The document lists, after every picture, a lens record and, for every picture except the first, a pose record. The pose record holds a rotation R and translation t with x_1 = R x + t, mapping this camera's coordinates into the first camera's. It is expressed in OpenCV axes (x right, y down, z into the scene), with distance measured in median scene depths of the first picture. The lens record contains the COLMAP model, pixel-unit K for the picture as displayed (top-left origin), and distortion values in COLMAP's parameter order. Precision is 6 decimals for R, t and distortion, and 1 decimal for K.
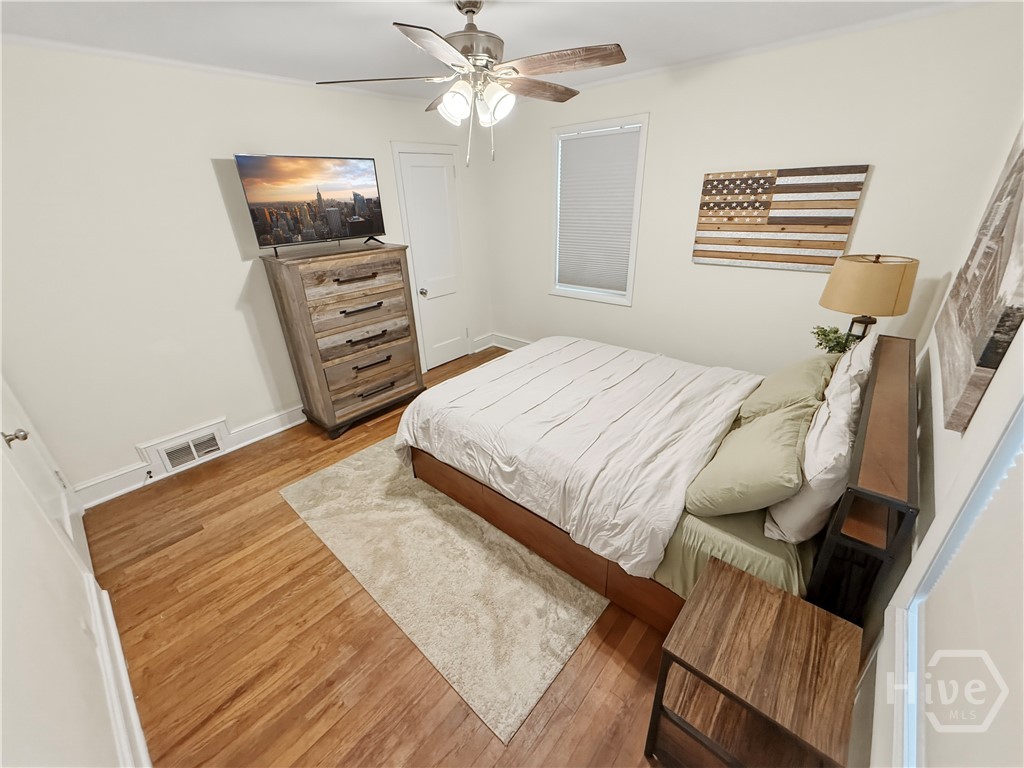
lens RADIAL K [[409.8, 0, 503.0], [0, 409.8, 379.1], [0, 0, 1]] dist [-0.002299, -0.000481]
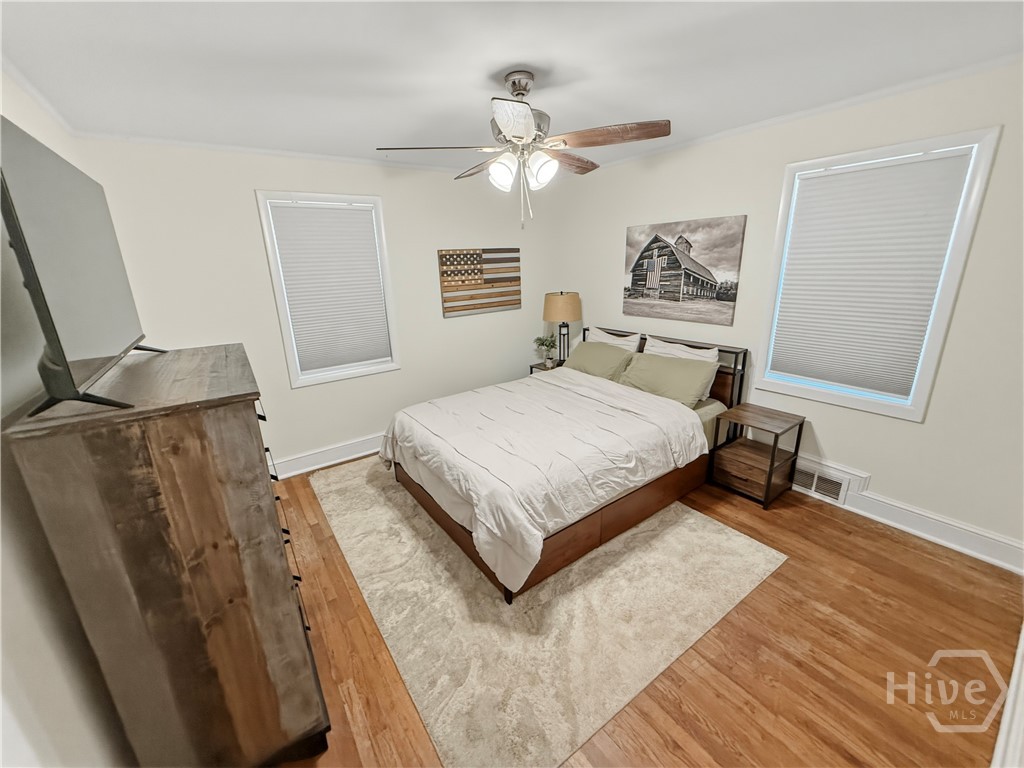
lens RADIAL K [[409.8, 0, 511.5], [0, 409.8, 381.8], [0, 0, 1]] dist [-0.002299, -0.000481]
pose [[0.219869, -0.248869, 0.943251, -0.882805], [0.431252, 0.892097, 0.134849, -0.241667], [-0.875031, 0.377130, 0.303469, 0.657735]]
